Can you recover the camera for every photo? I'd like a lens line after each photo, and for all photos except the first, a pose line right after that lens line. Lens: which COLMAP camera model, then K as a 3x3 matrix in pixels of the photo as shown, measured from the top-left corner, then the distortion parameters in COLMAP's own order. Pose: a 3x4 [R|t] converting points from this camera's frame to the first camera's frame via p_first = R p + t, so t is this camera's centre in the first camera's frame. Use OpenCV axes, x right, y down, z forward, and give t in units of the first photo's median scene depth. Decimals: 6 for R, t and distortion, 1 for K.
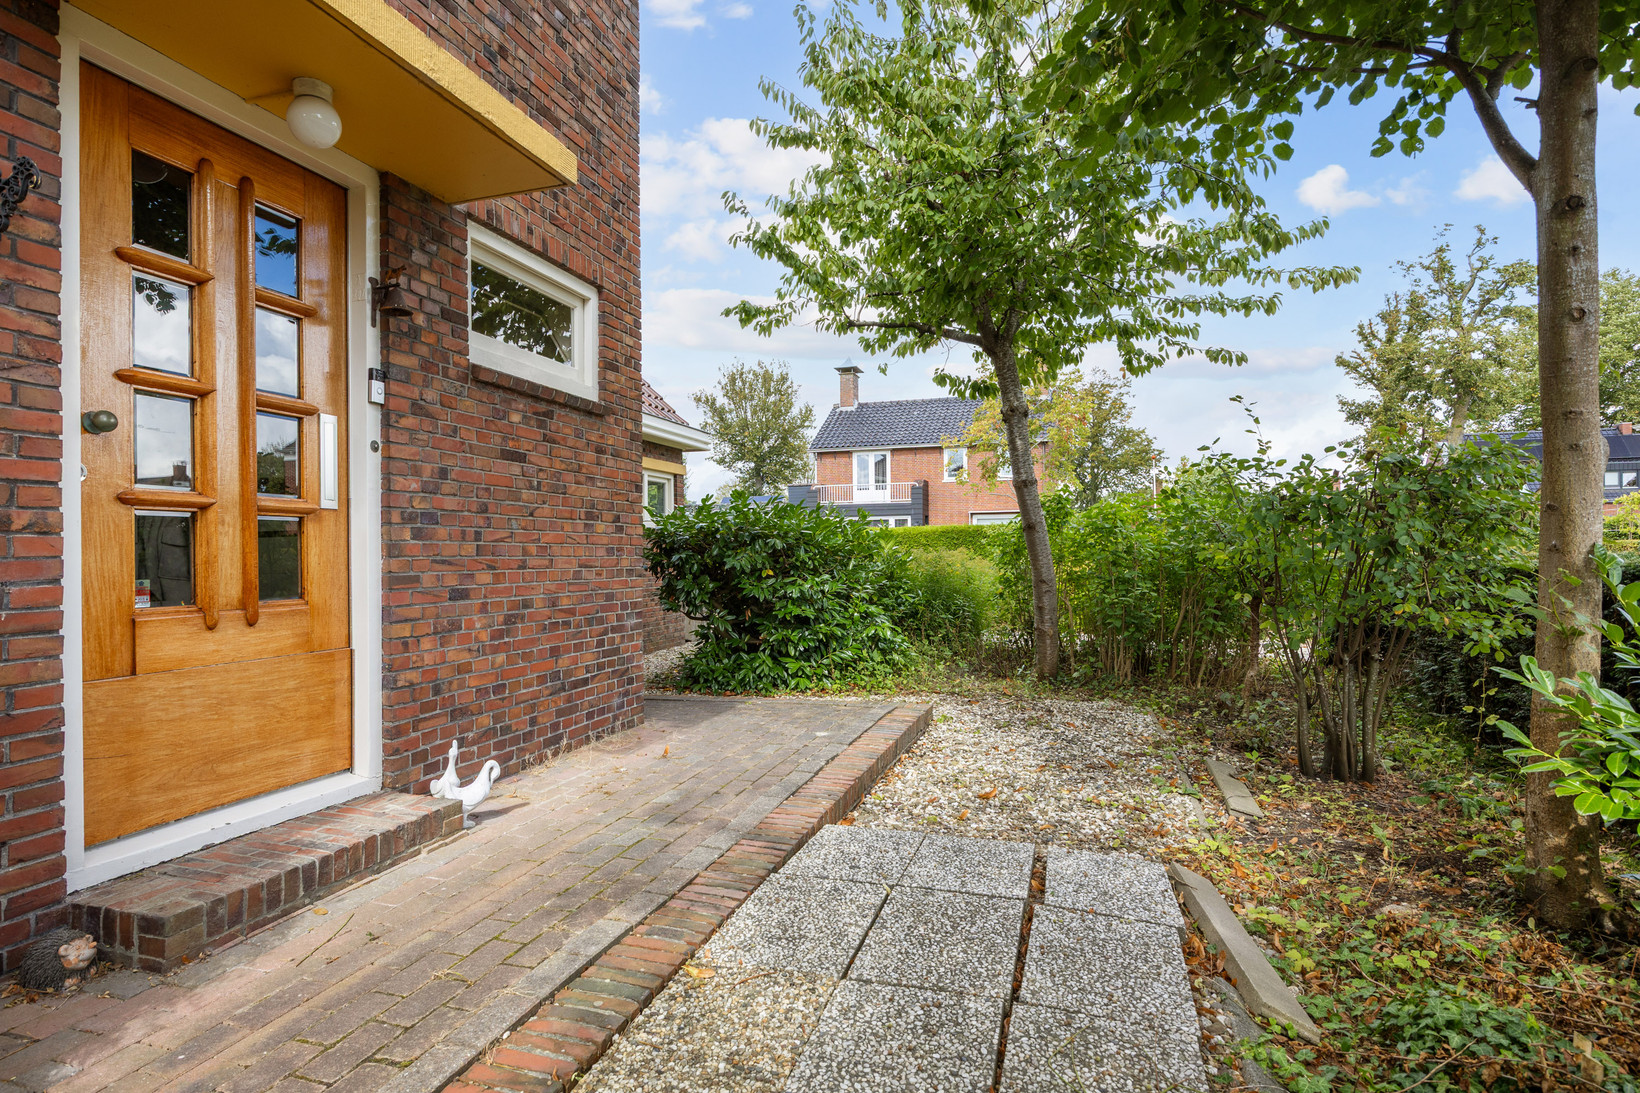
lens RADIAL K [[861.4, 0, 817.3], [0, 861.4, 551.2], [0, 0, 1]] dist [-0.001255, 0.000385]
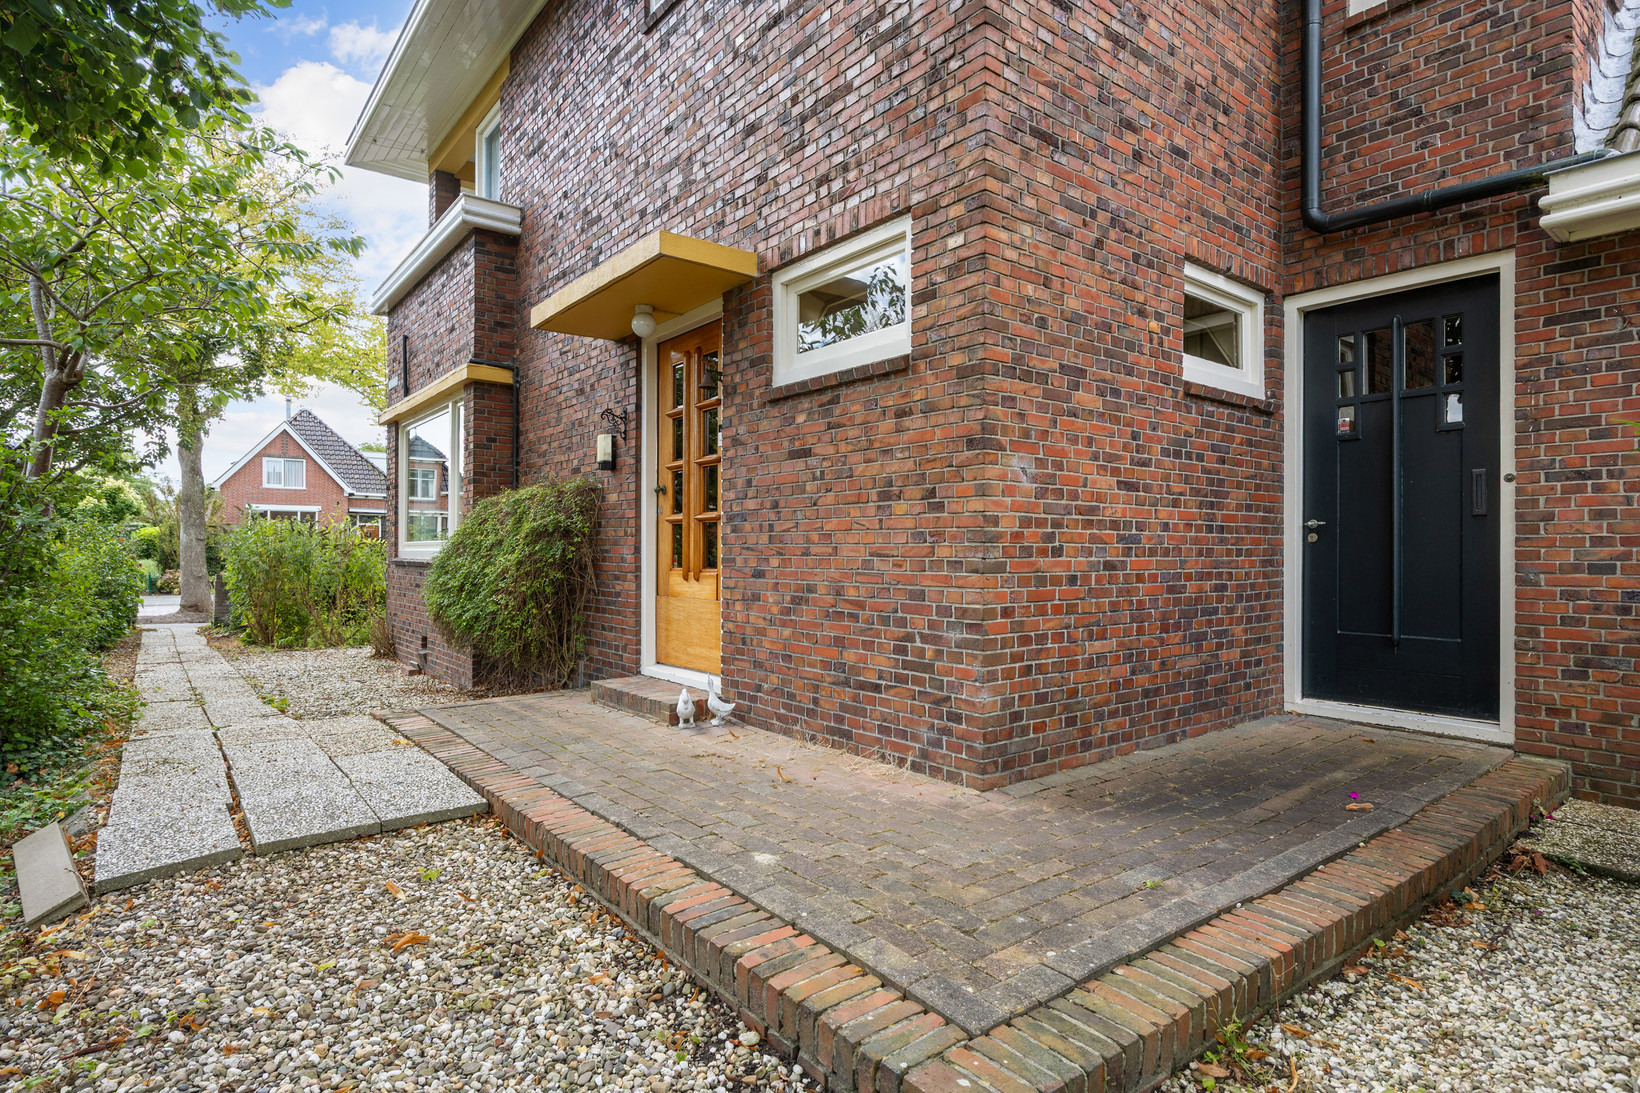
lens RADIAL K [[861.4, 0, 815.8], [0, 861.4, 552.3], [0, 0, 1]] dist [-0.001255, 0.000385]
pose [[-0.571019, 0.003683, -0.820928, 0.530282], [0.004664, 0.999988, 0.001242, 0.014791], [0.820923, -0.003119, -0.571030, 1.600718]]
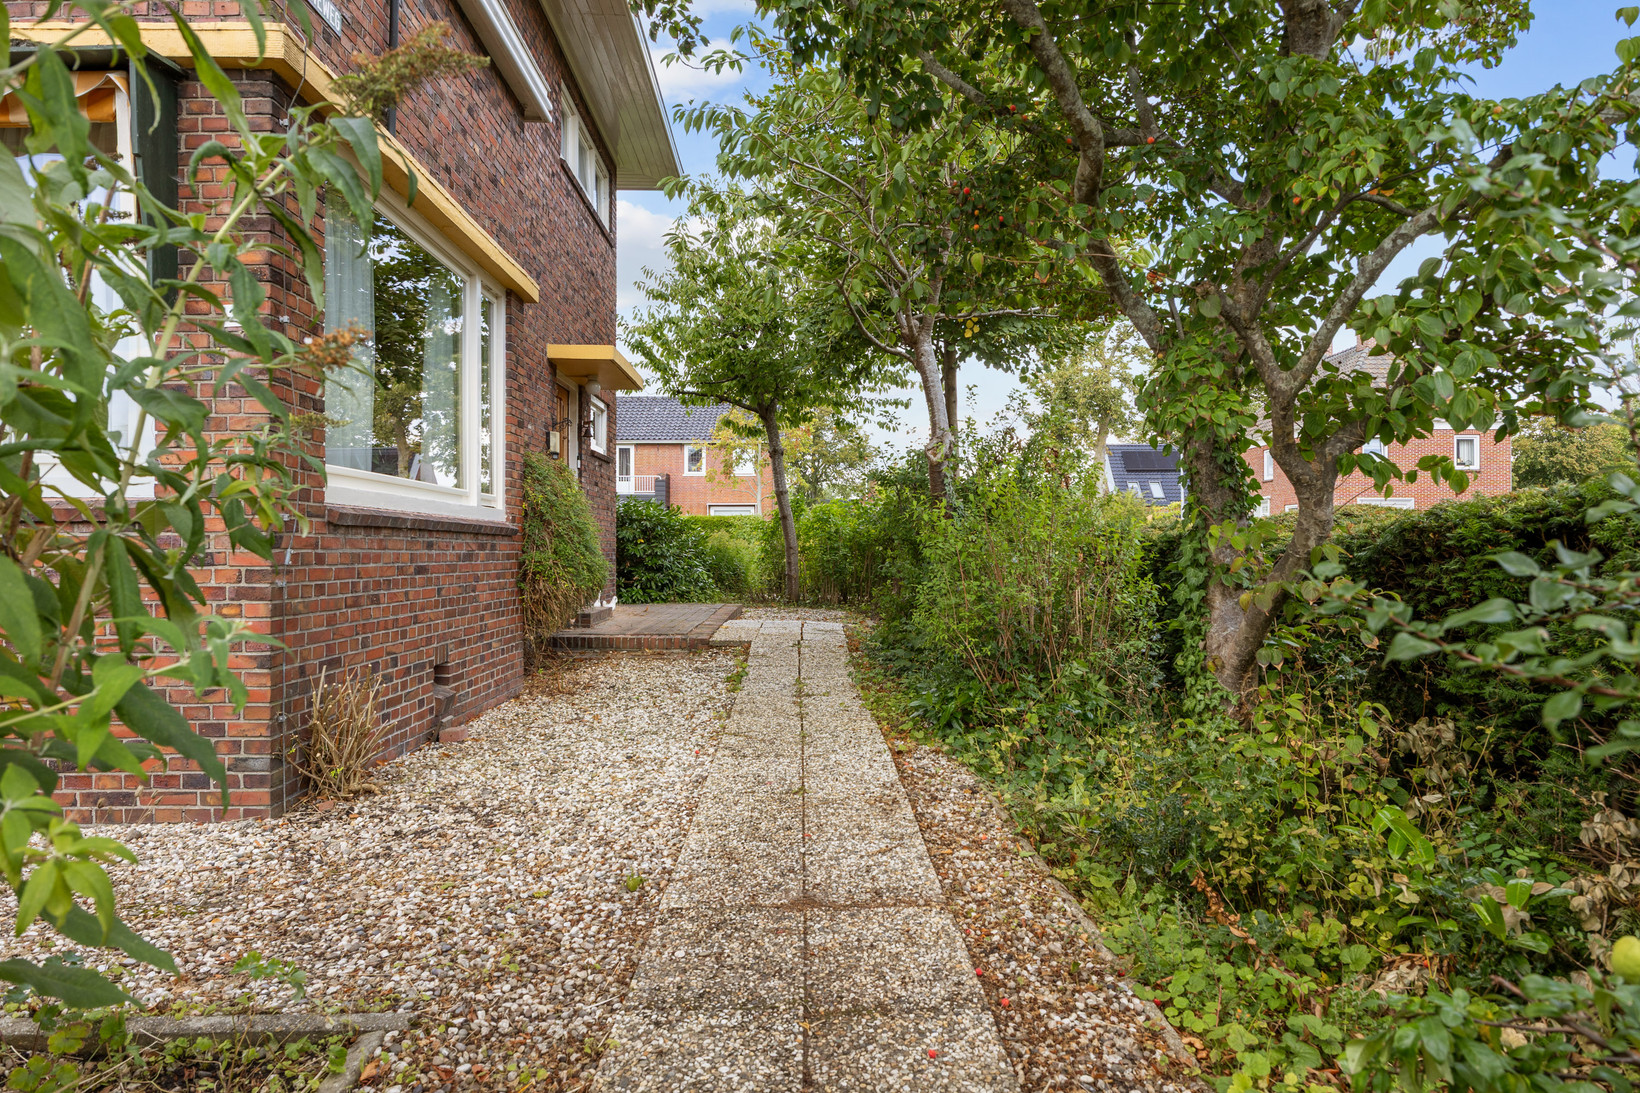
lens RADIAL K [[1012.5, 0, 820.2], [0, 1012.5, 547.9], [0, 0, 1]] dist [-0.002111, -0.000148]
pose [[0.949873, 0.007014, 0.312558, -0.134248], [-0.007523, 0.999972, 0.000424, 0.013551], [-0.312546, -0.002754, 0.949899, -0.403656]]
